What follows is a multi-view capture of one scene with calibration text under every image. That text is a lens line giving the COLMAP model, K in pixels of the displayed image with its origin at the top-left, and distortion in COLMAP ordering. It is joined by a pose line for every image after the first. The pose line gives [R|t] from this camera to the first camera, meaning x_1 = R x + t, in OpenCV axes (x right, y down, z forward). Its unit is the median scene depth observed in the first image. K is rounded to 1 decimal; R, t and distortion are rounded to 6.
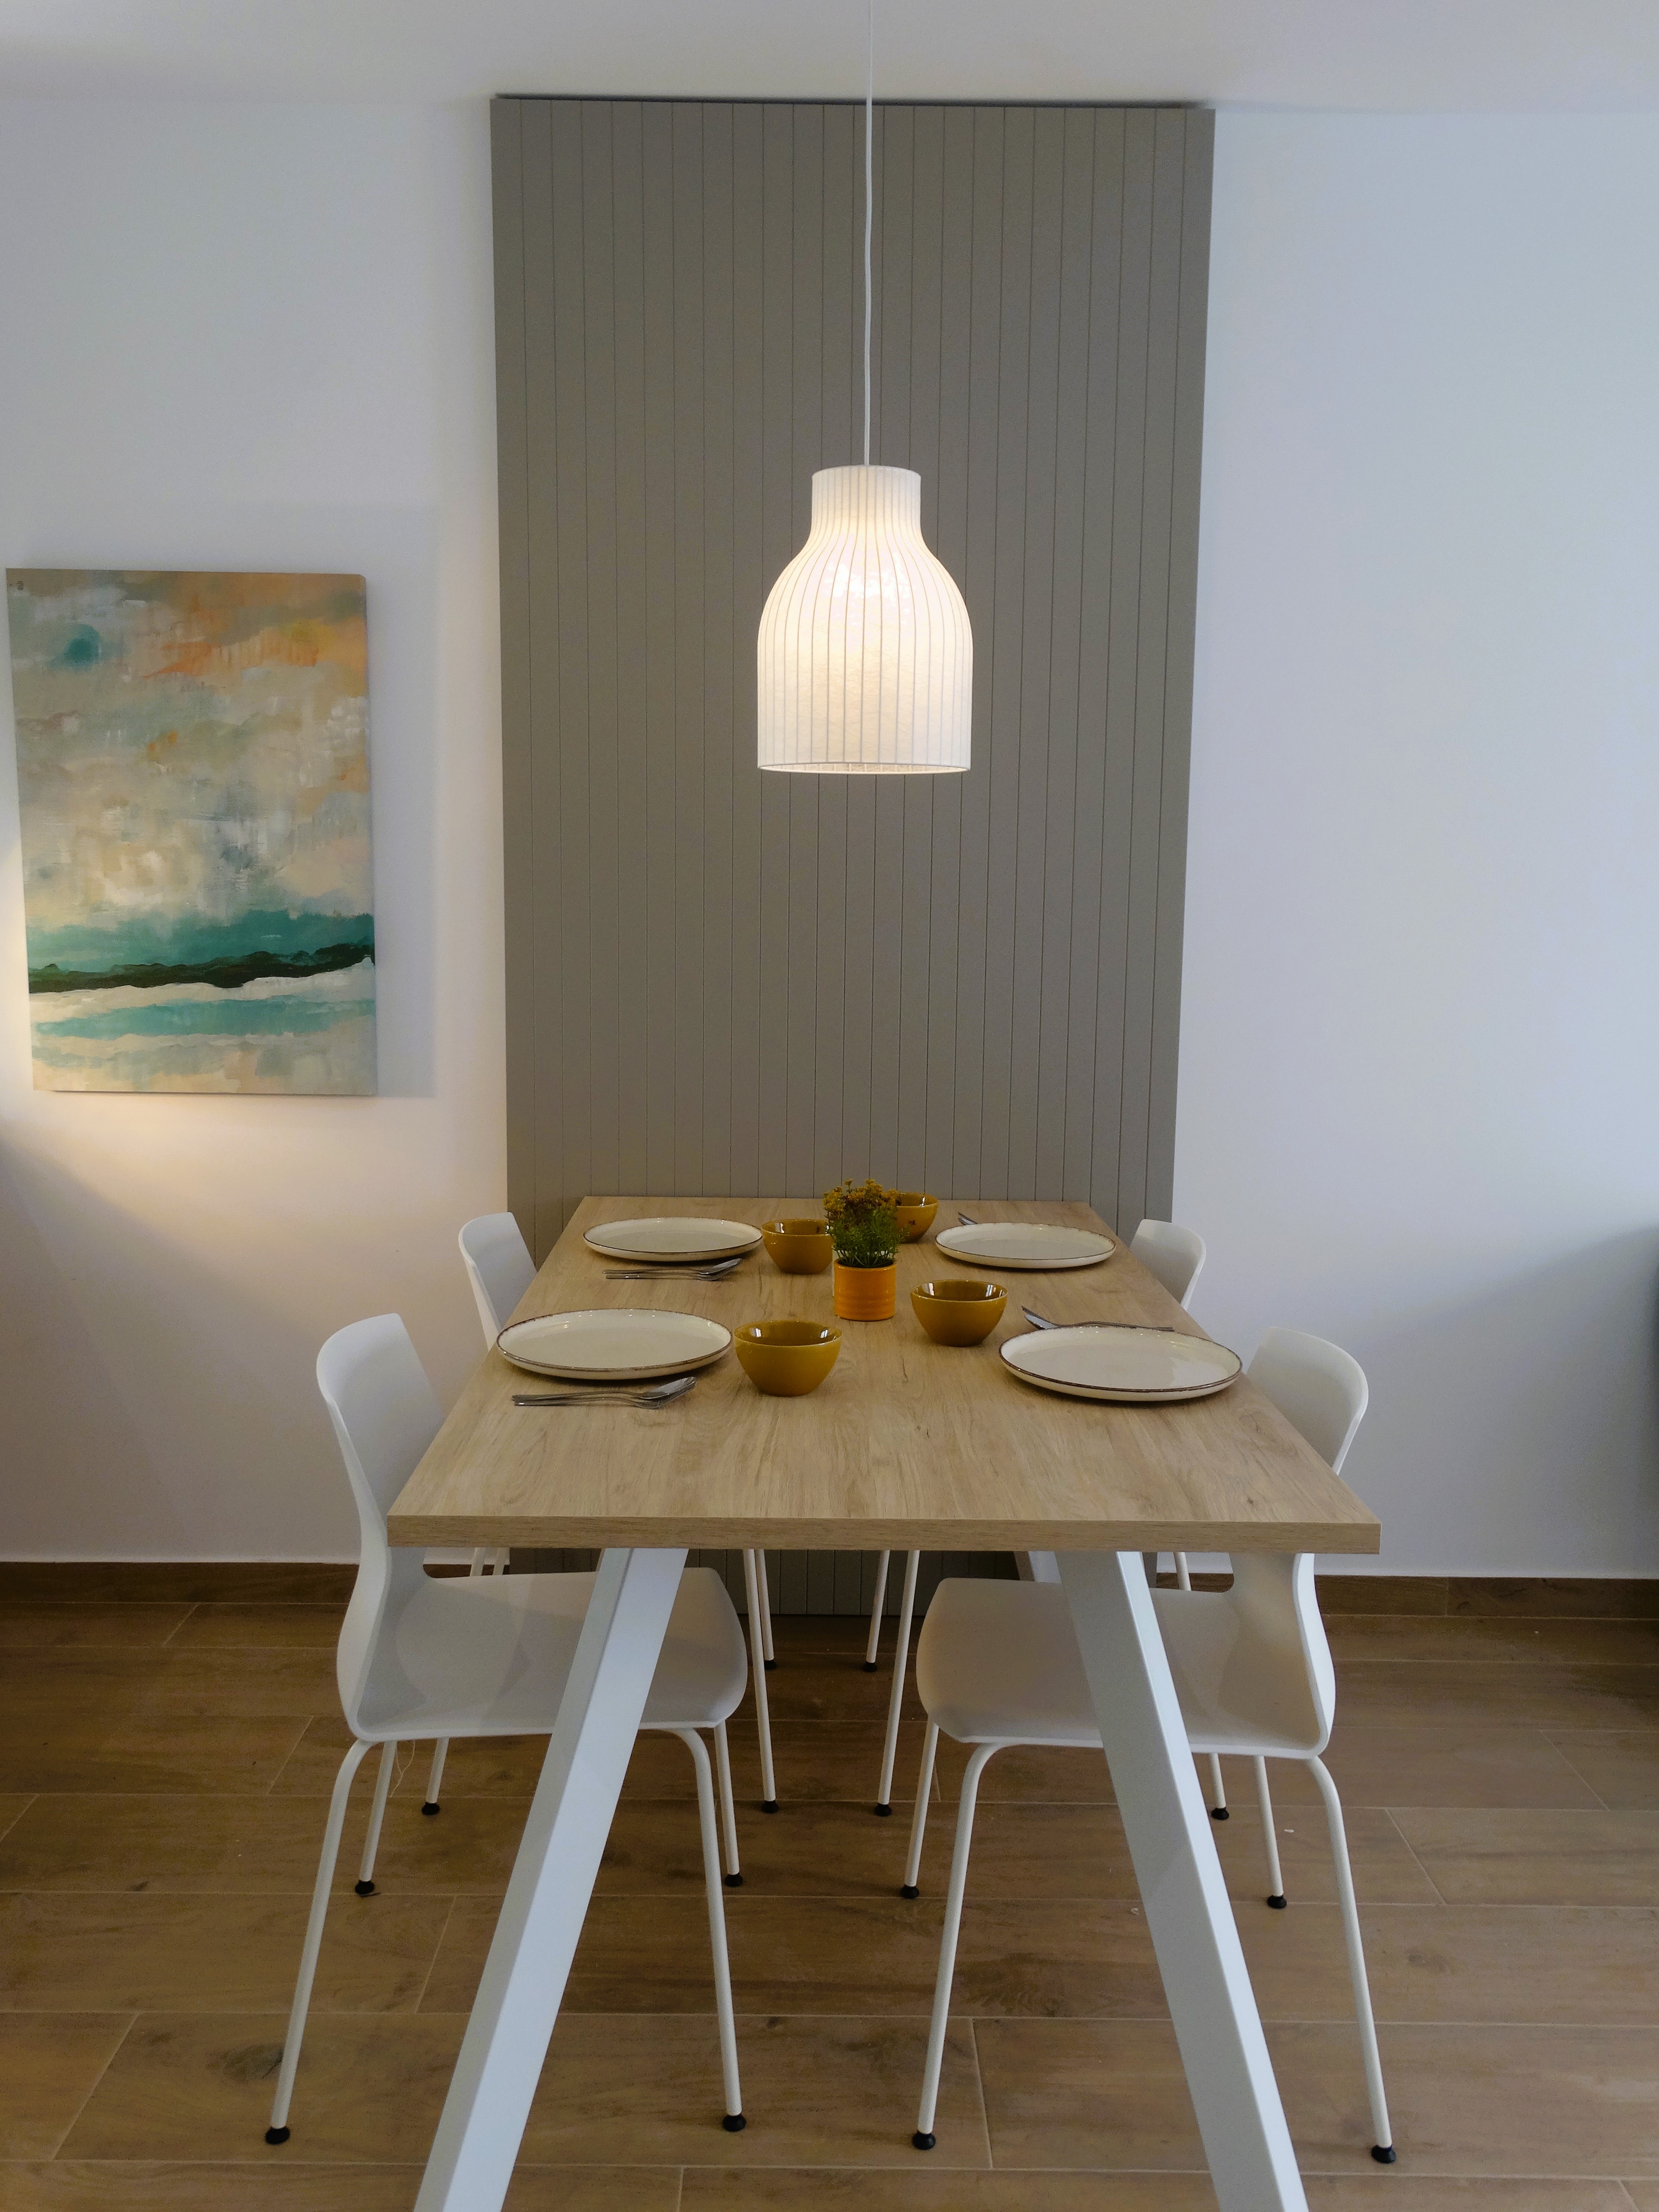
lens RADIAL K [[1760.7, 0, 821.4], [0, 1760.7, 1108.6], [0, 0, 1]] dist [-0.008101, -0.002967]
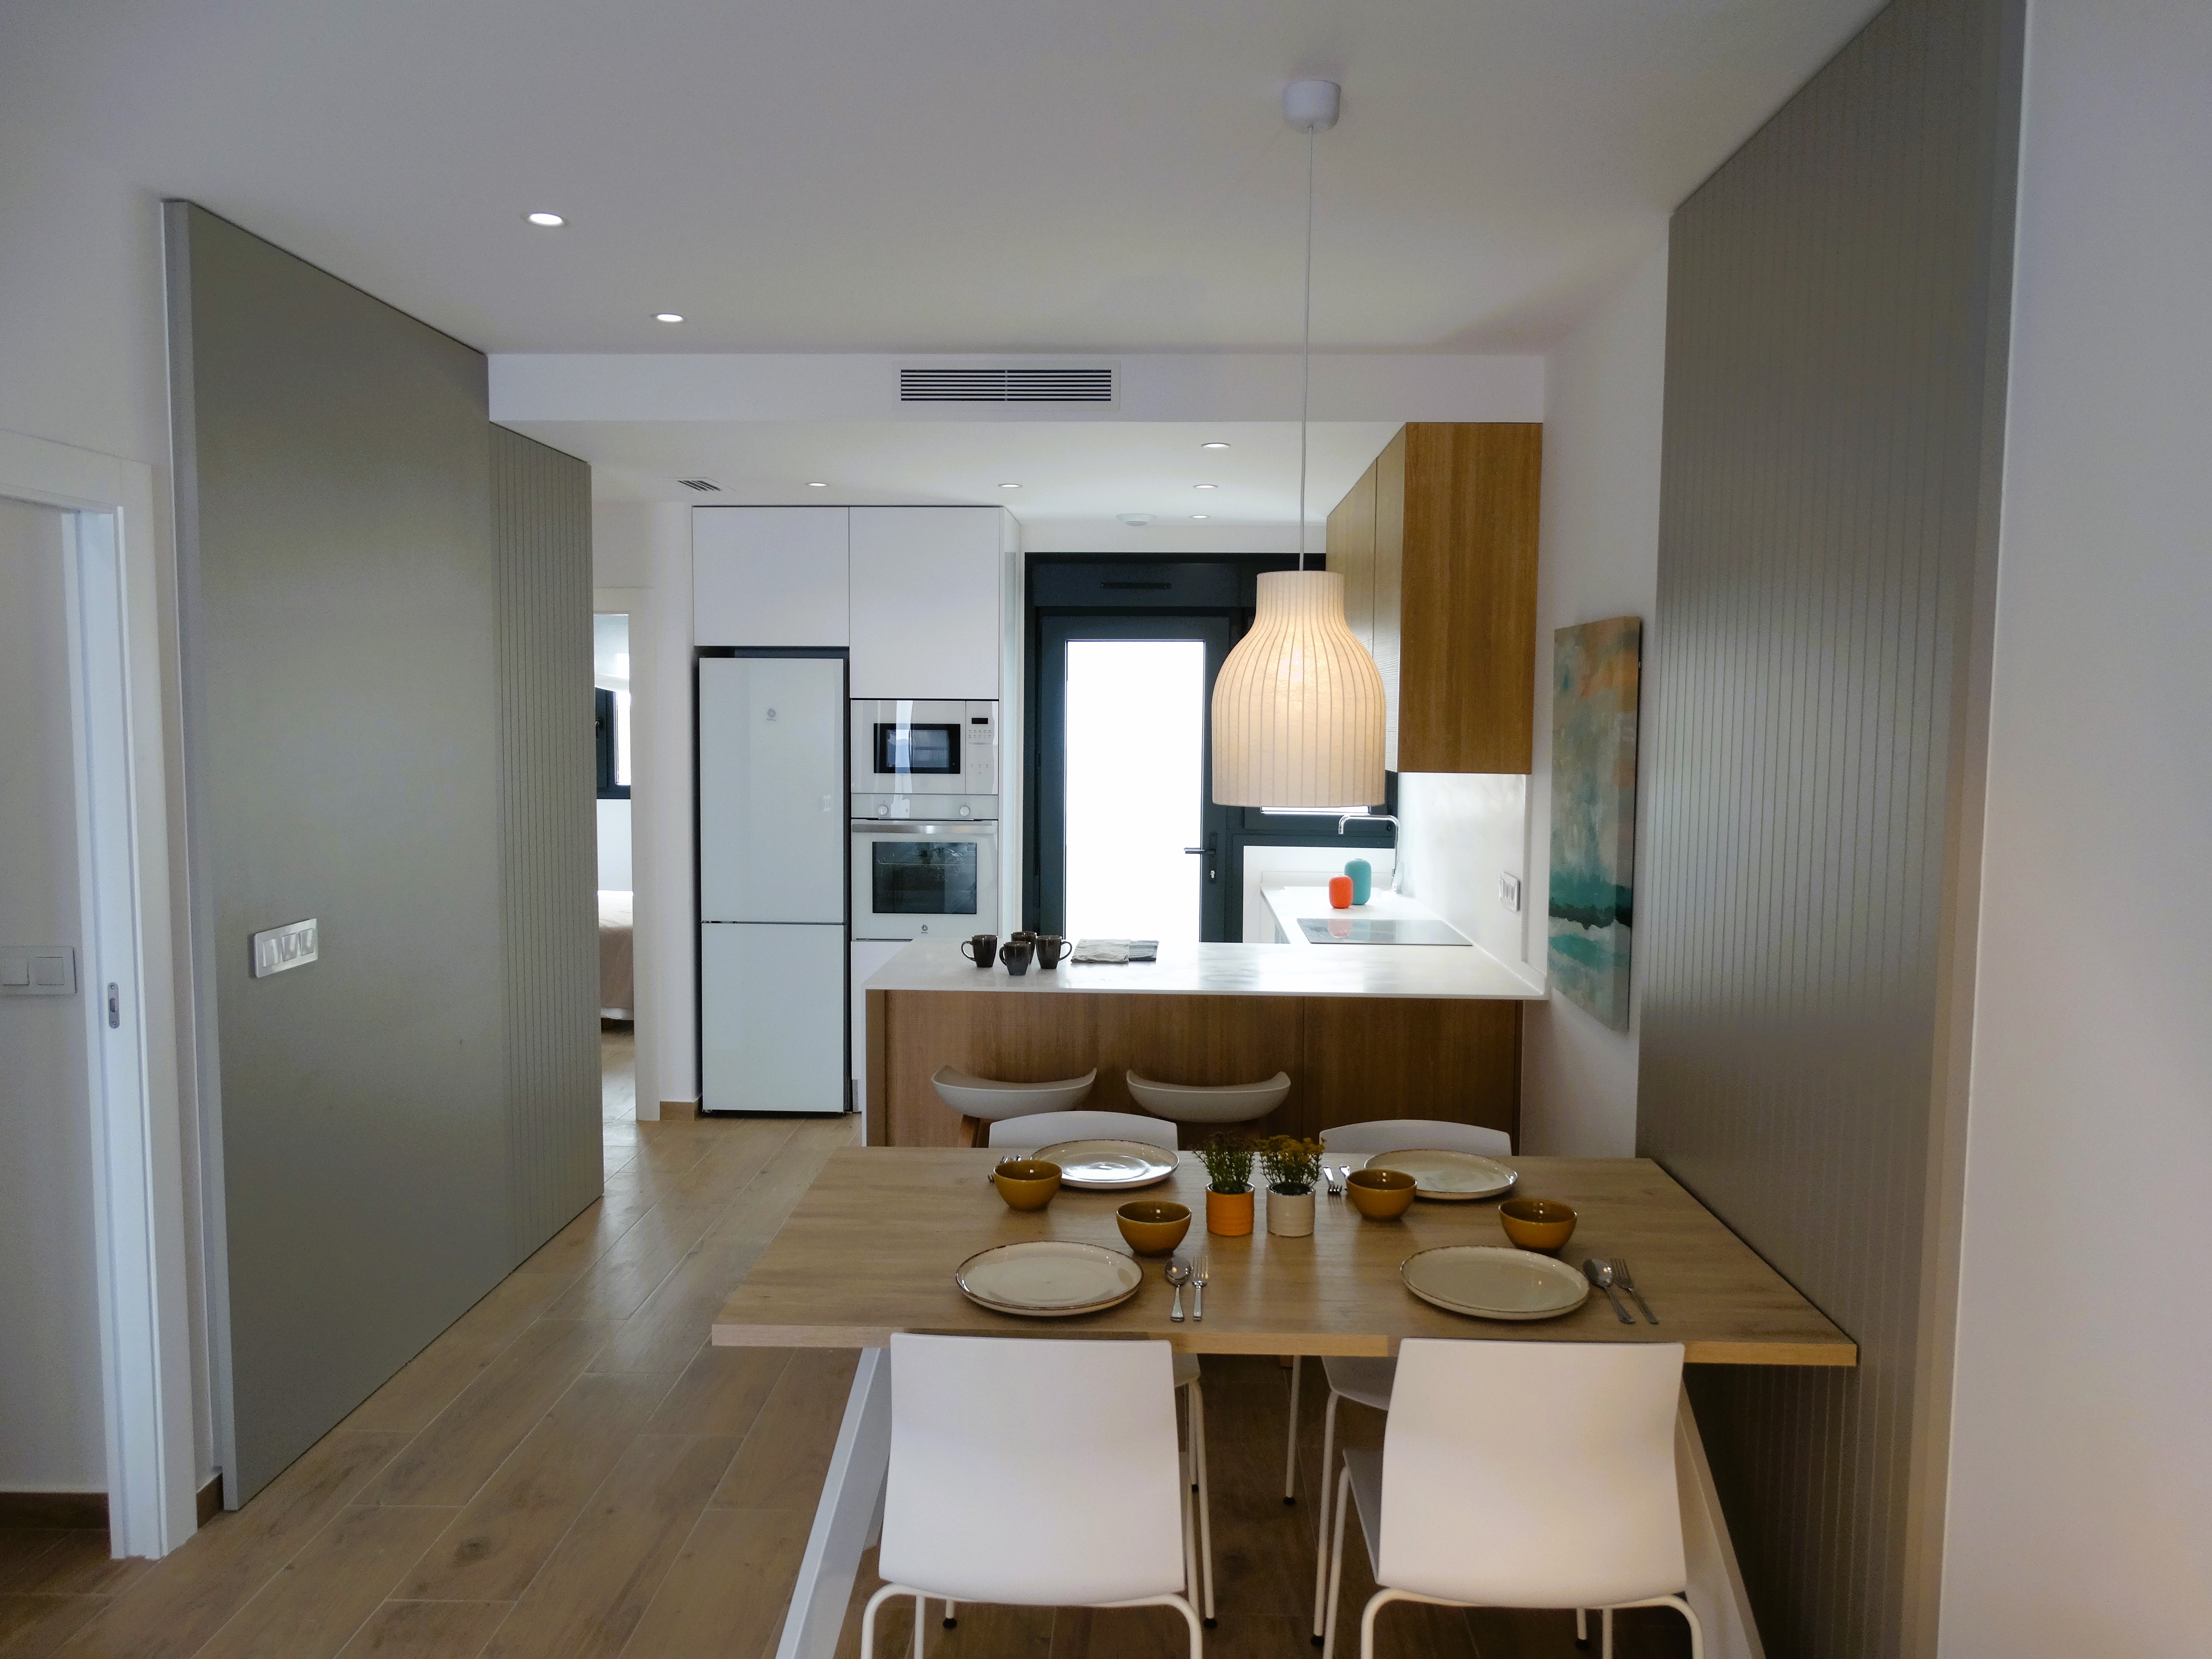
lens RADIAL K [[1533.2, 0, 1111.5], [0, 1533.2, 824.7], [0, 0, 1]] dist [-0.024294, 0.018183]
pose [[-0.044878, 0.060401, -0.997165, 0.830487], [-0.138208, 0.988197, 0.066078, -0.174604], [0.989386, 0.140781, -0.036000, 0.683764]]
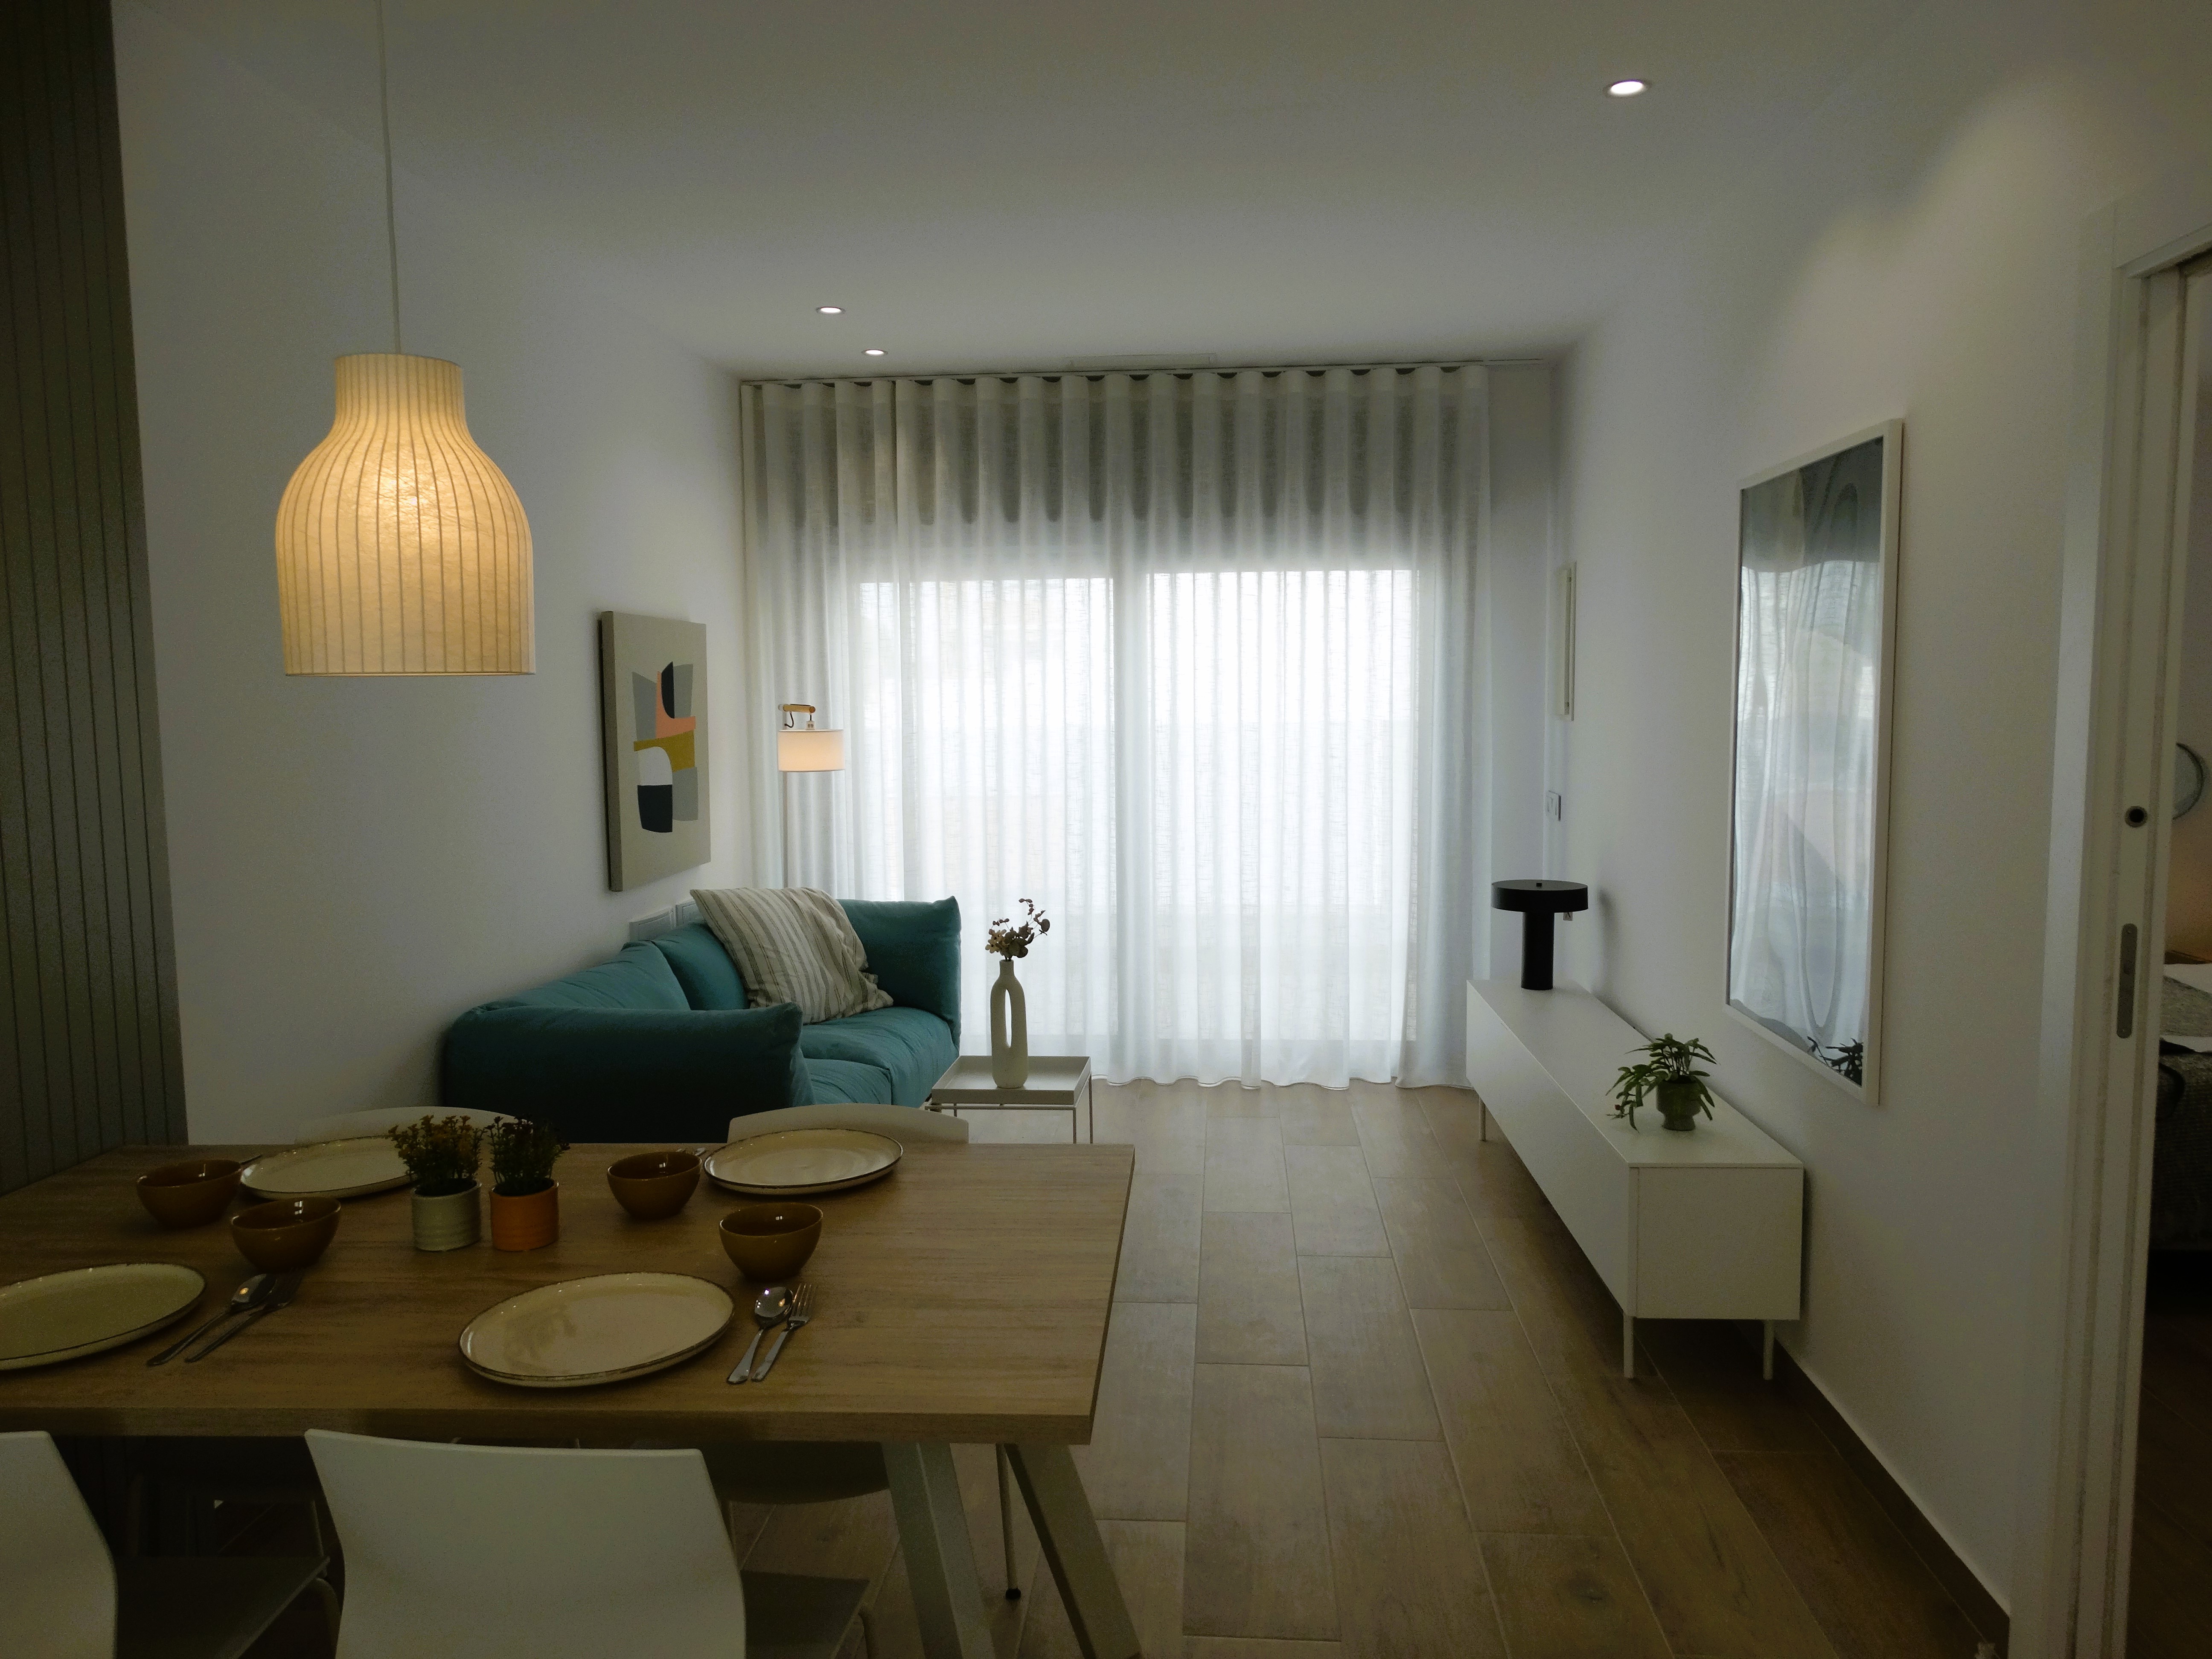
lens RADIAL K [[1533.2, 0, 1107.1], [0, 1533.2, 828.4], [0, 0, 1]] dist [-0.024294, 0.018183]
pose [[0.069352, -0.101876, 0.992377, -0.575916], [0.152859, 0.984110, 0.090345, -0.099506], [-0.985811, 0.145428, 0.083823, 0.447264]]
